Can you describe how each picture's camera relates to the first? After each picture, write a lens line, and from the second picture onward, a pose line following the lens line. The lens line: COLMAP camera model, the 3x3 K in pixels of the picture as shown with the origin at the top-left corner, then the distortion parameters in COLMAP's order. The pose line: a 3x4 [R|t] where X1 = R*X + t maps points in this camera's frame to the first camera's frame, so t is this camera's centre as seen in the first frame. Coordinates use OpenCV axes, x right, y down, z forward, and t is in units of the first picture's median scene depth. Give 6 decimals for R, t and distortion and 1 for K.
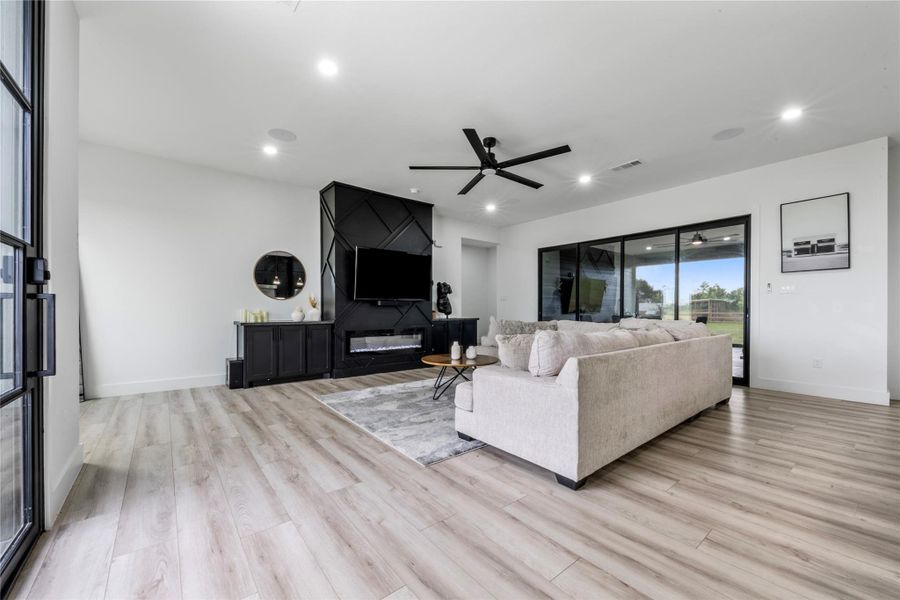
lens RADIAL K [[355.3, 0, 448.8], [0, 355.3, 314.9], [0, 0, 1]] dist [-0.000431, -0.000330]
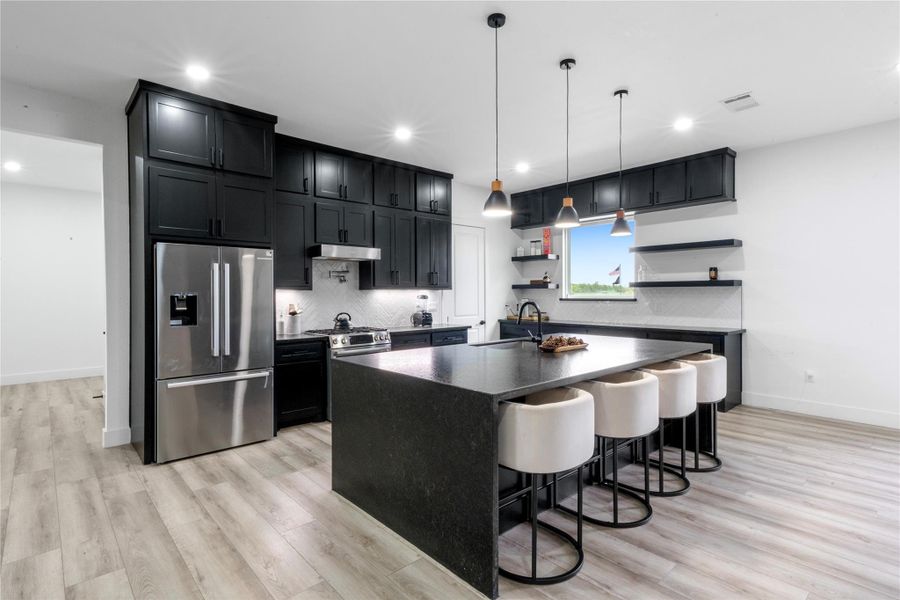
lens RADIAL K [[449.6, 0, 450.0], [0, 449.6, 300.0], [0, 0, 1]] dist [0.008553, 0.000865]
pose [[-0.998029, 0.003331, -0.062665, 0.936095], [0.001484, 0.999563, 0.029510, -0.078384], [0.062736, 0.029359, -0.997598, 0.996216]]
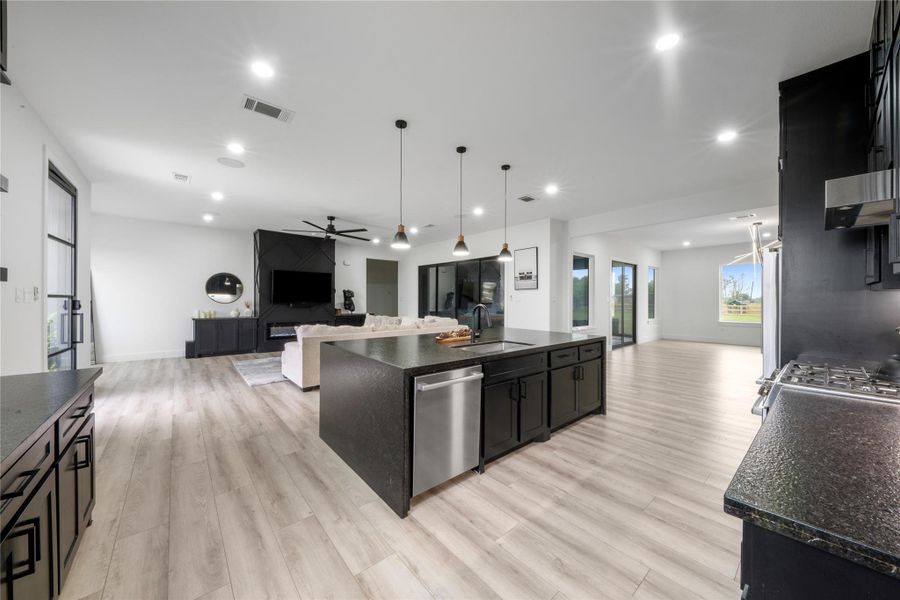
lens RADIAL K [[321.2, 0, 455.1], [0, 321.2, 297.9], [0, 0, 1]] dist [-0.008550, -0.000198]
pose [[0.999230, 0.002858, 0.039134, 0.637626], [-0.002022, 0.999769, -0.021395, -0.049000], [-0.039186, 0.021300, 0.999005, -0.596794]]
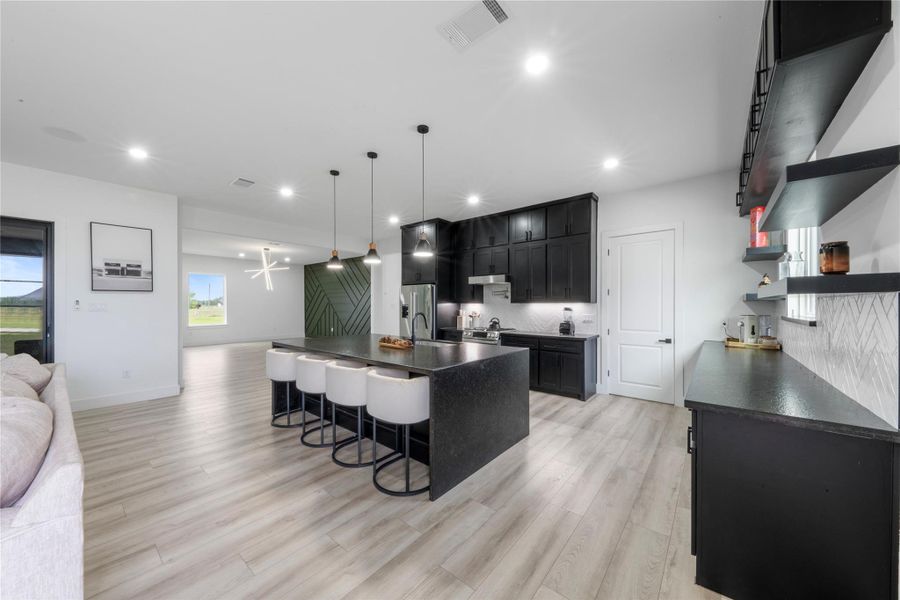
lens RADIAL K [[321.5, 0, 446.3], [0, 321.5, 306.2], [0, 0, 1]] dist [-0.001002, -0.000263]
pose [[-0.198454, -0.005815, 0.980093, -0.156677], [0.015906, 0.999832, 0.009153, -0.073097], [-0.979981, 0.017406, -0.198328, 0.222490]]
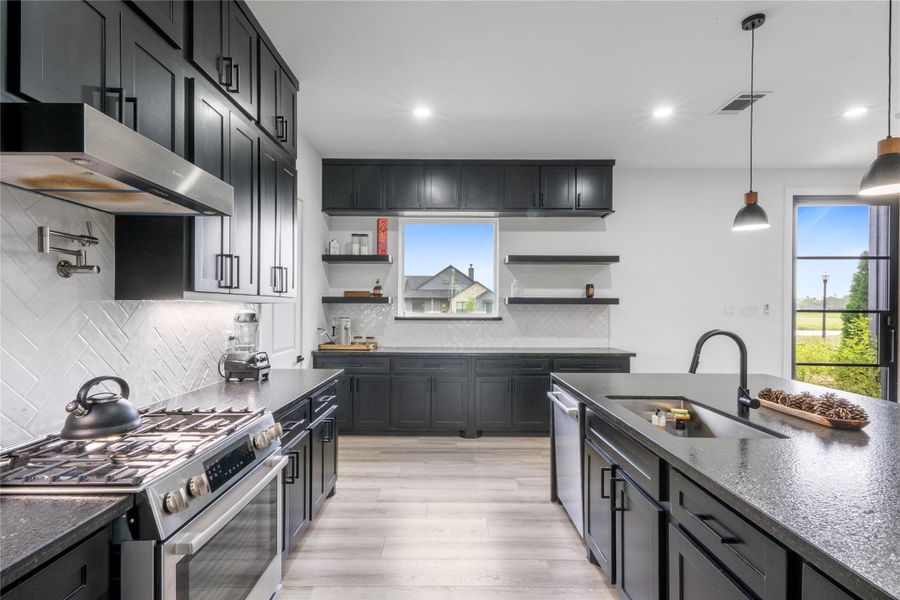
lens RADIAL K [[429.2, 0, 450.5], [0, 429.2, 310.3], [0, 0, 1]] dist [-0.000702, -0.000217]
pose [[-0.624276, -0.000922, -0.781204, 1.247016], [-0.016401, 0.999794, 0.011926, -0.069078], [0.781032, 0.020257, -0.624162, 0.171401]]
